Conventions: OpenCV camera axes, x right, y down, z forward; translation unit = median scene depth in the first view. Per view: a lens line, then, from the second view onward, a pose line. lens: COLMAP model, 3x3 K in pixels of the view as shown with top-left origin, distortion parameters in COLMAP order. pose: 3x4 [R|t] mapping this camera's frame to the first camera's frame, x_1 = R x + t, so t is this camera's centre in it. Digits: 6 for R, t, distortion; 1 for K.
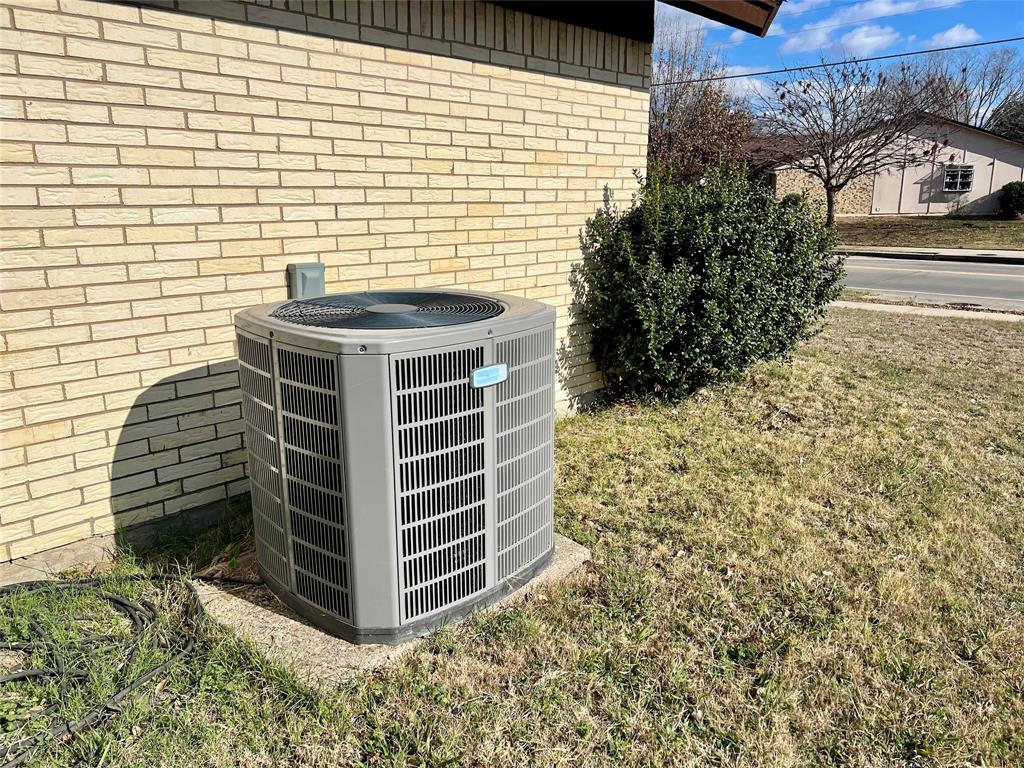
lens RADIAL K [[771.1, 0, 512.0], [0, 771.1, 384.0], [0, 0, 1]] dist [0.000678, -0.001733]
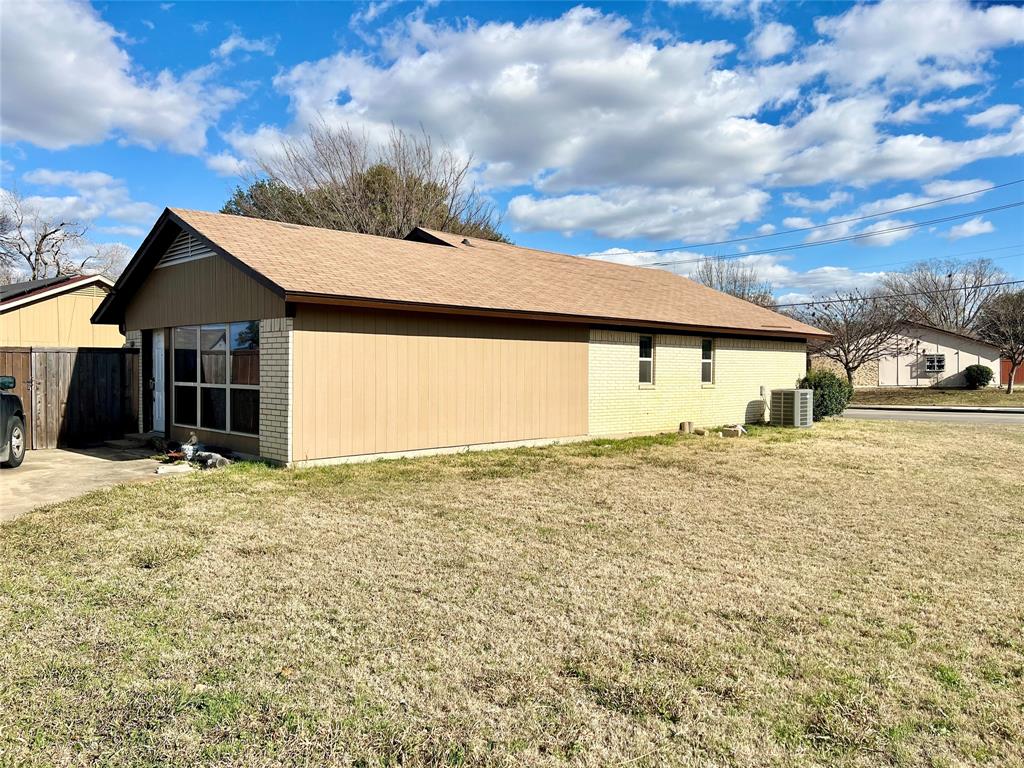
lens RADIAL K [[771.1, 0, 512.0], [0, 771.1, 384.0], [0, 0, 1]] dist [0.000678, -0.001733]
pose [[0.998622, 0.001672, -0.052449, -0.167240], [-0.013198, 0.975366, -0.220197, 0.116162], [0.050788, 0.220586, 0.974044, -0.499157]]
